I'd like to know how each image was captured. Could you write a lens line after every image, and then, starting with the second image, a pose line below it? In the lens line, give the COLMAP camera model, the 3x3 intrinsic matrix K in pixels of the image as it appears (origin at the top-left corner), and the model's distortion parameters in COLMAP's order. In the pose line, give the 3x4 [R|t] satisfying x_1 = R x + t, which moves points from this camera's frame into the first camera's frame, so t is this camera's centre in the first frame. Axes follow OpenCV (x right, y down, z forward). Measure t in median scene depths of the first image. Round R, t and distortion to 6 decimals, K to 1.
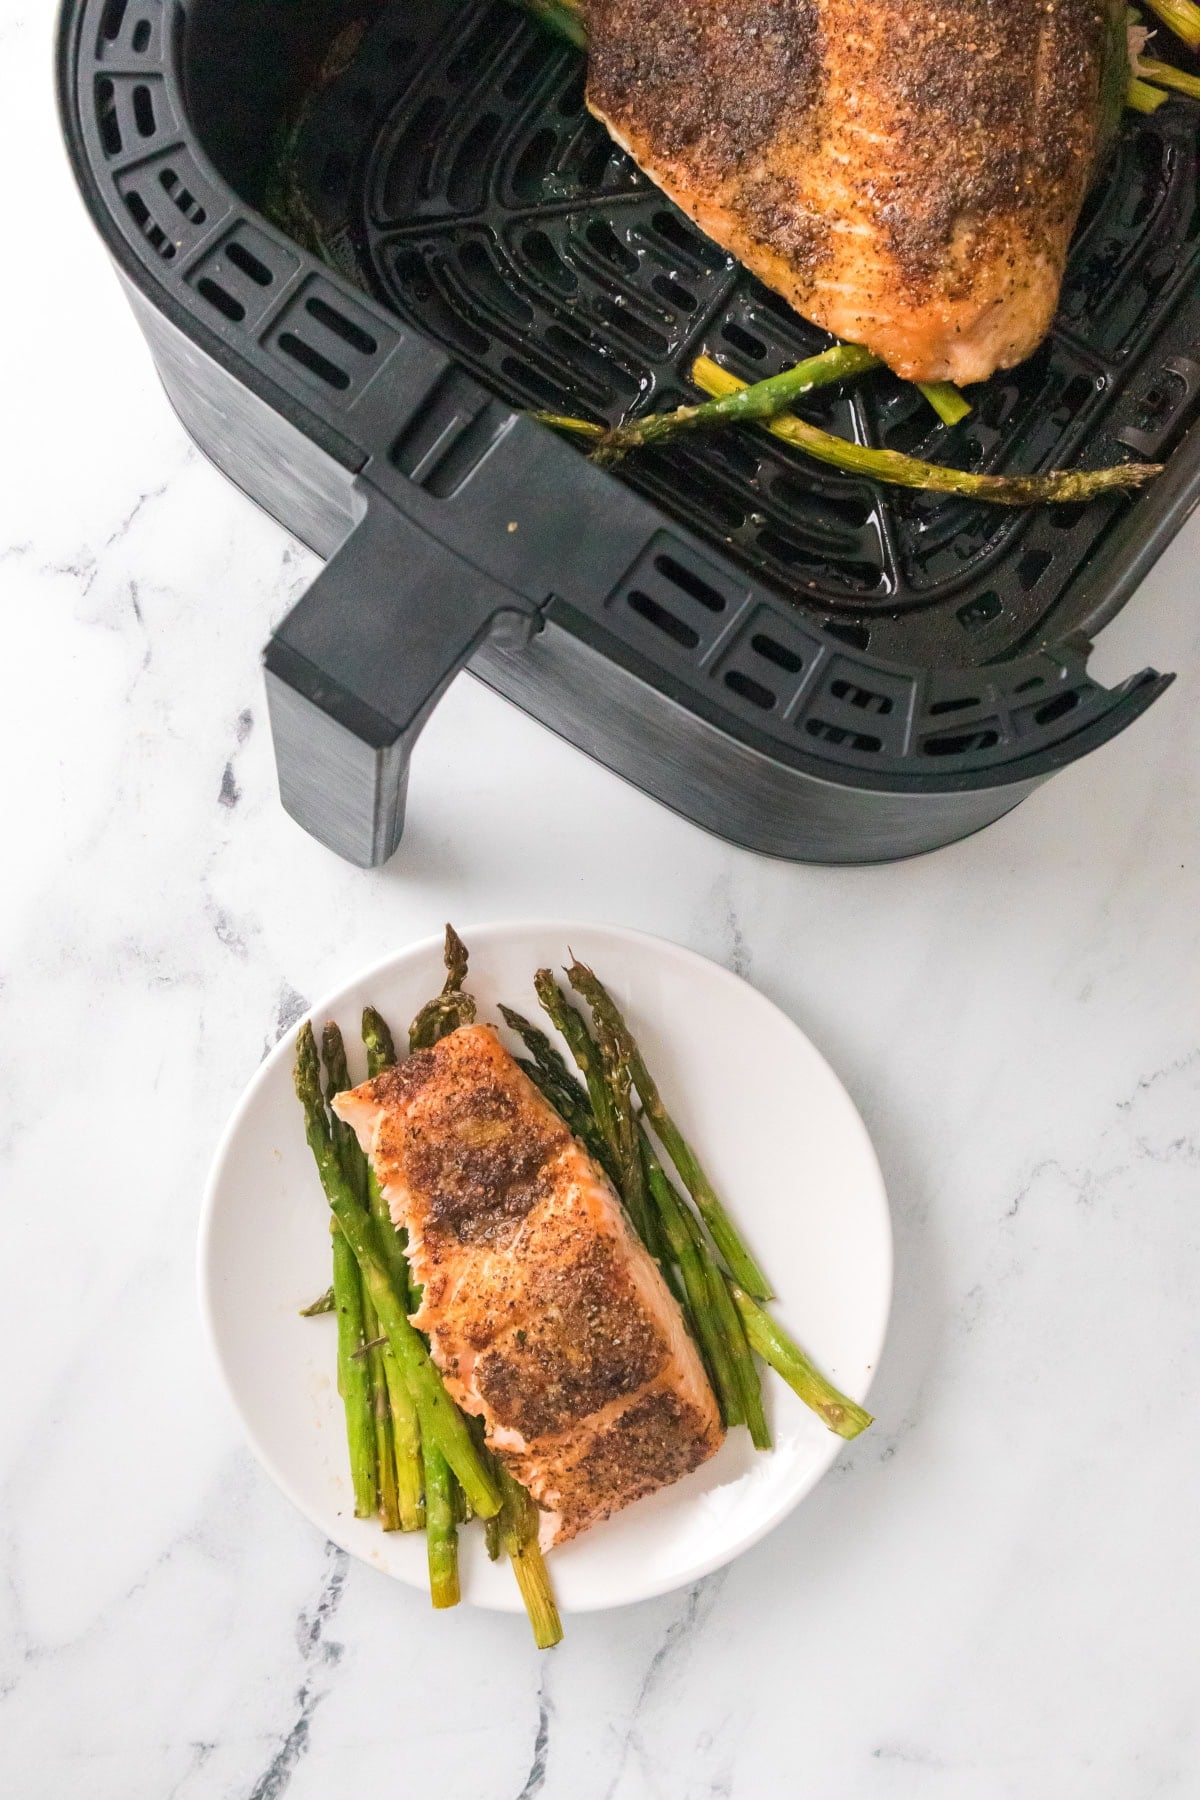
lens RADIAL K [[1958.8, 0, 600.0], [0, 1958.8, 900.0], [0, 0, 1]] dist [0.010396, -0.012084]
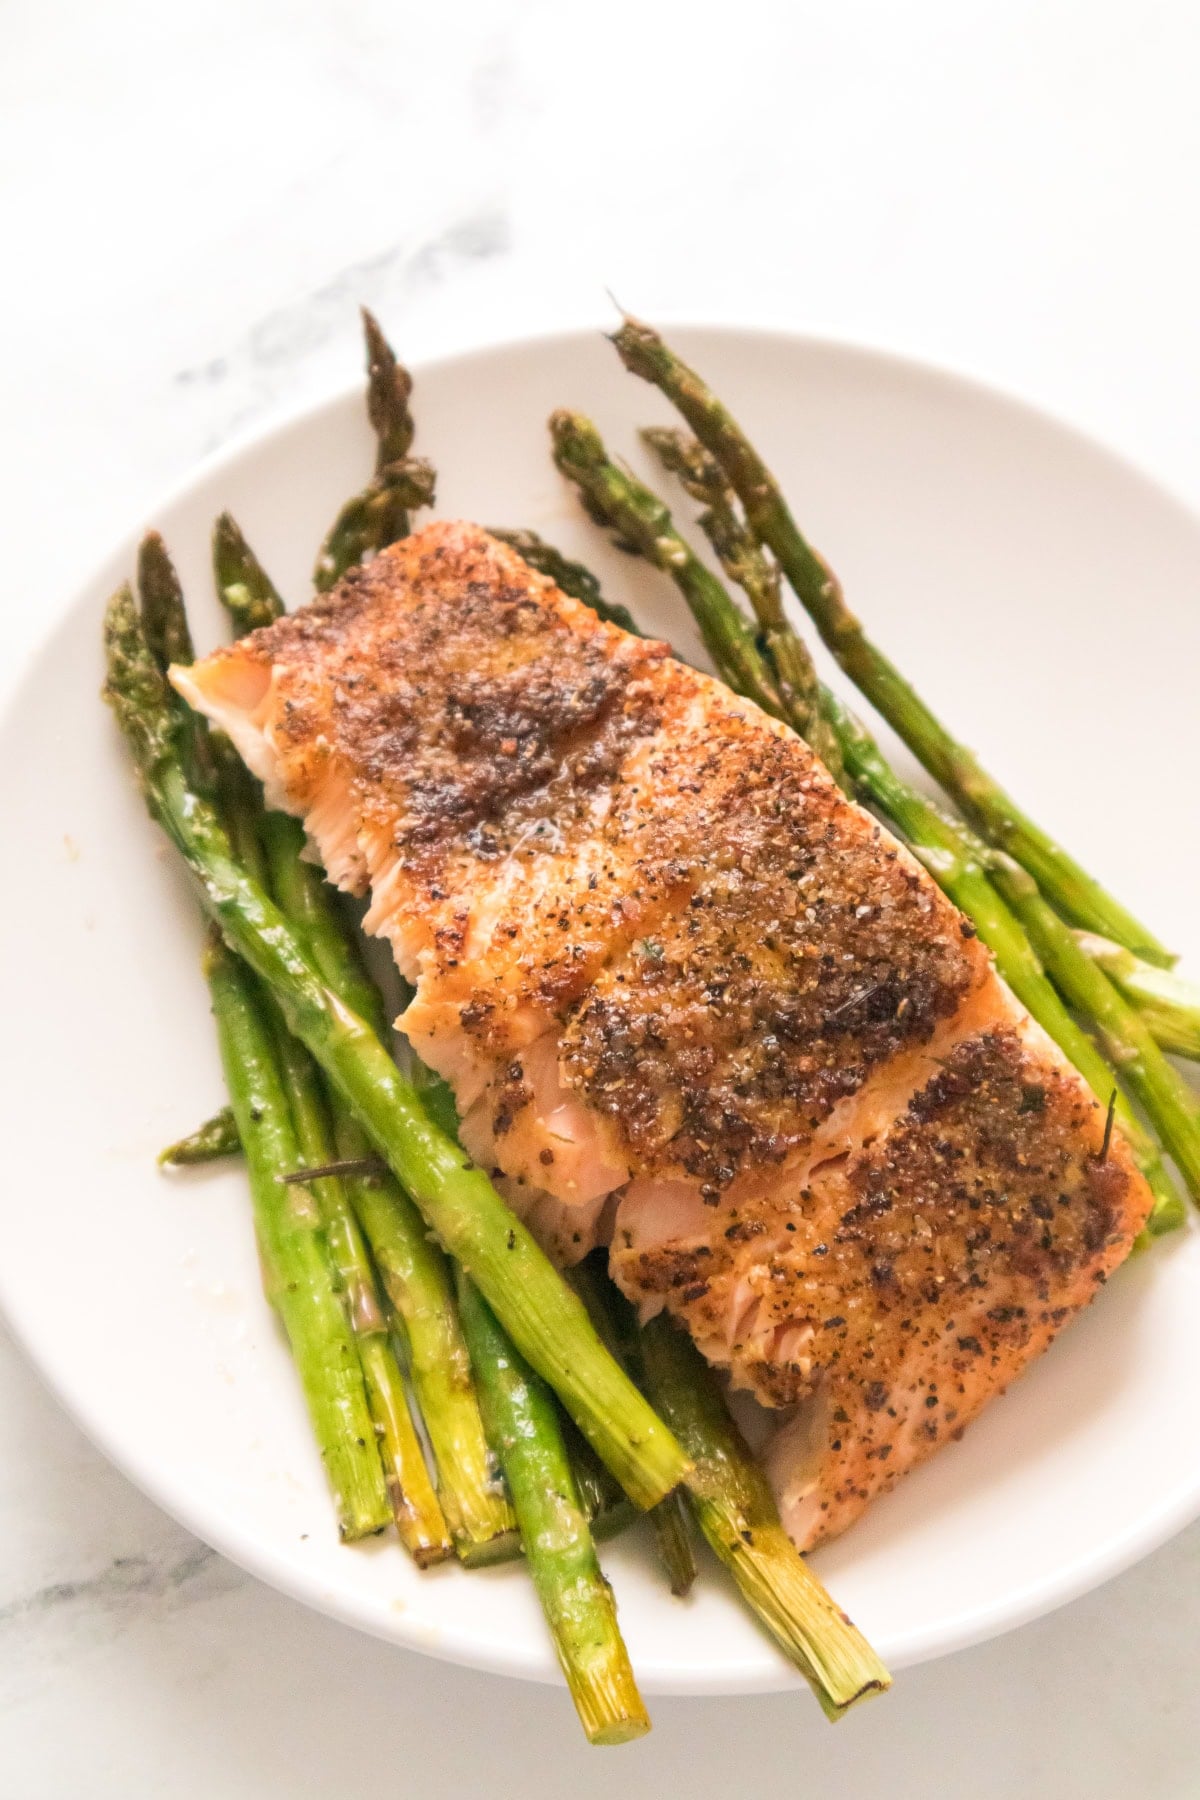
lens RADIAL K [[3103.3, 0, 600.0], [0, 3103.3, 900.0], [0, 0, 1]] dist [0.045799, 0.037230]
pose [[0.983714, -0.167579, 0.064986, -0.093416], [0.178828, 0.876171, -0.447600, 0.513843], [0.018070, 0.451932, 0.891870, 0.354472]]
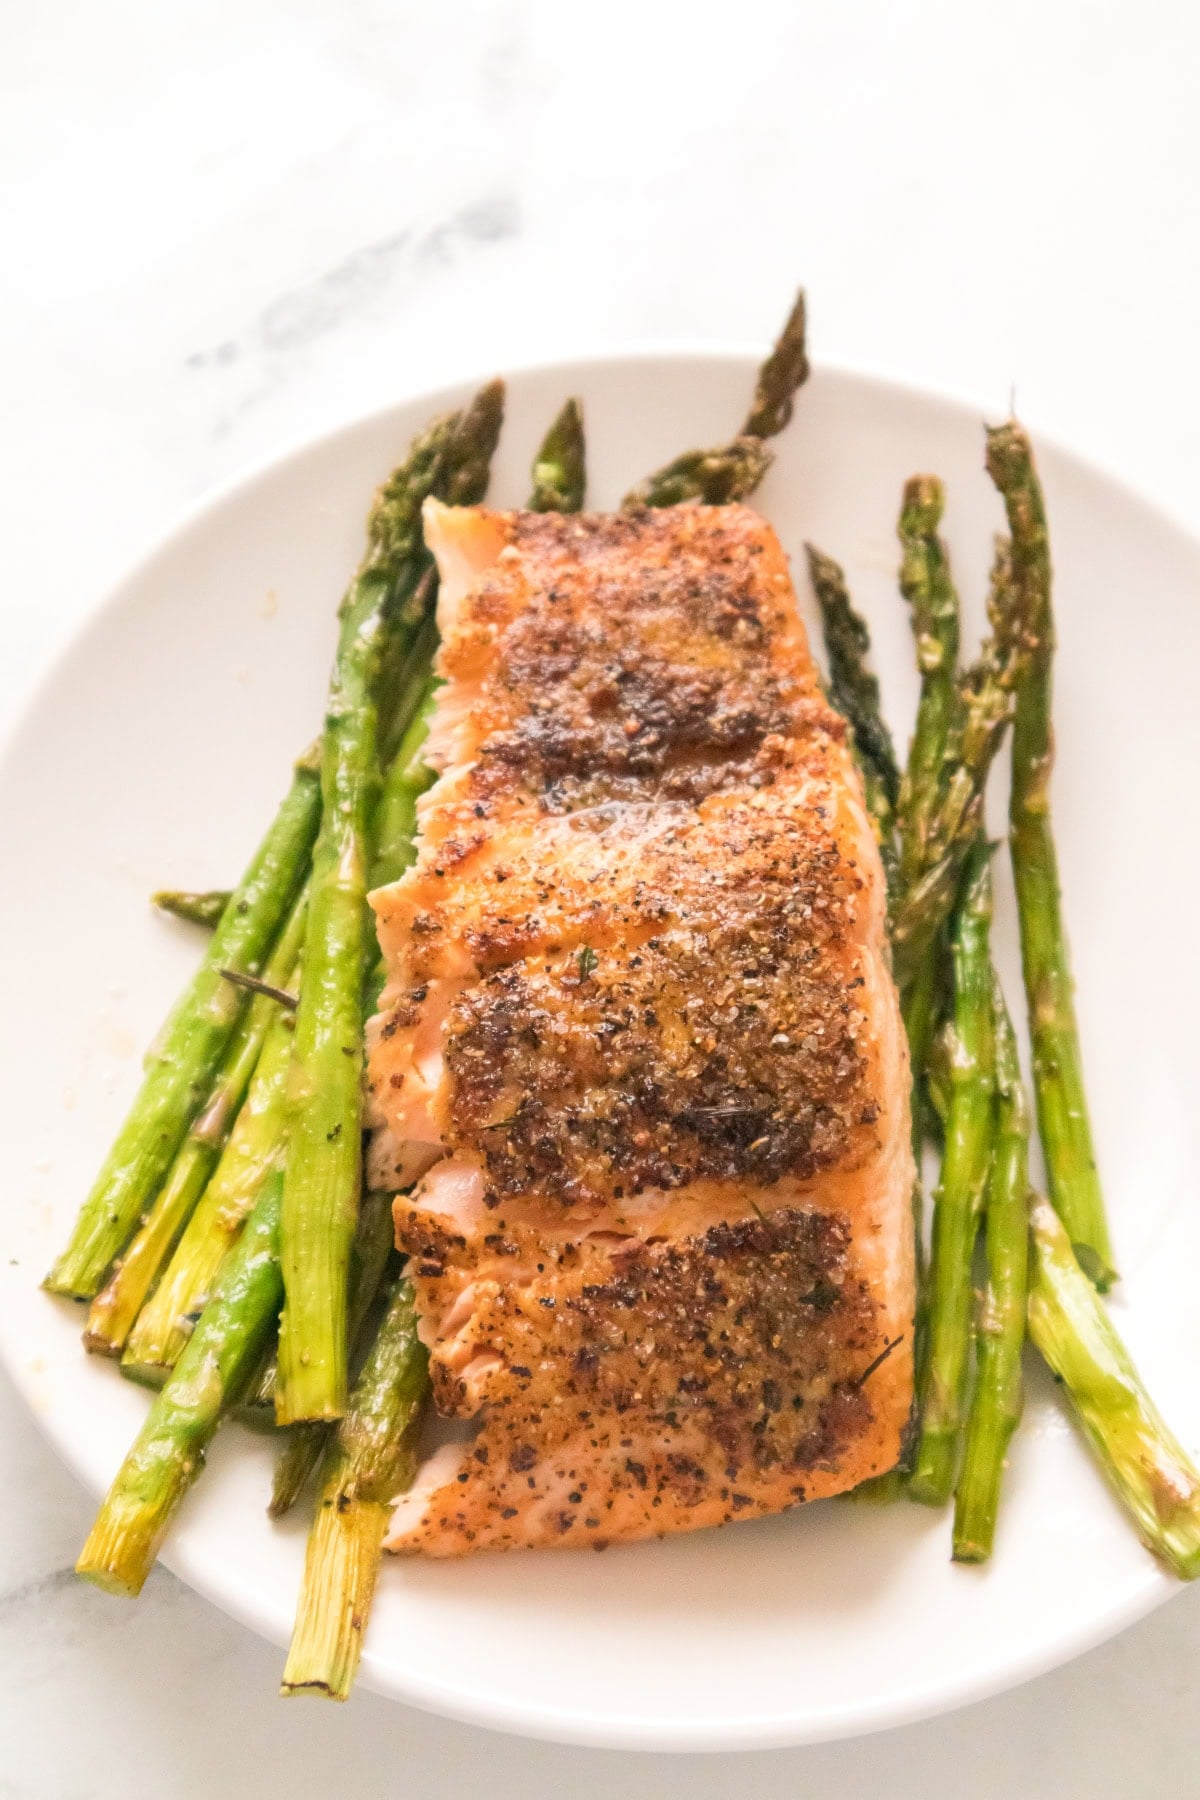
lens RADIAL K [[3103.3, 0, 600.0], [0, 3103.3, 900.0], [0, 0, 1]] dist [0.045799, 0.037230]
pose [[0.905043, 0.371401, -0.207262, 0.100663], [-0.424844, 0.812445, -0.399299, 0.478881], [0.020089, 0.449437, 0.893086, 0.356100]]
